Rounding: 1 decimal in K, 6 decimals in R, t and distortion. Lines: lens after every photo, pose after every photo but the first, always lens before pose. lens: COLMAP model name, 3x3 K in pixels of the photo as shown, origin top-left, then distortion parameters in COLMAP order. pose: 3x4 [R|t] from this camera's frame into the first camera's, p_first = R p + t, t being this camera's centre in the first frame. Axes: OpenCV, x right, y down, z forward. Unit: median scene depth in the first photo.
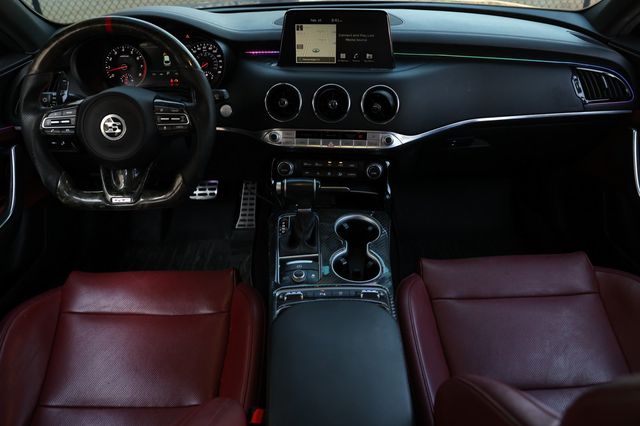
lens RADIAL K [[496.2, 0, 320.0], [0, 496.2, 213.0], [0, 0, 1]] dist [-0.120853, 0.096067]
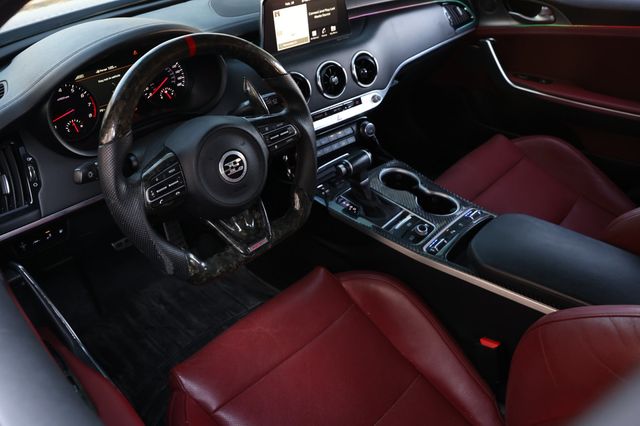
lens RADIAL K [[496.2, 0, 320.0], [0, 496.2, 213.0], [0, 0, 1]] dist [-0.120853, 0.096067]
pose [[0.715738, -0.417469, 0.559856, -0.685807], [0.377303, 0.905748, 0.193035, -0.175715], [-0.587675, 0.073073, 0.805790, 0.199480]]
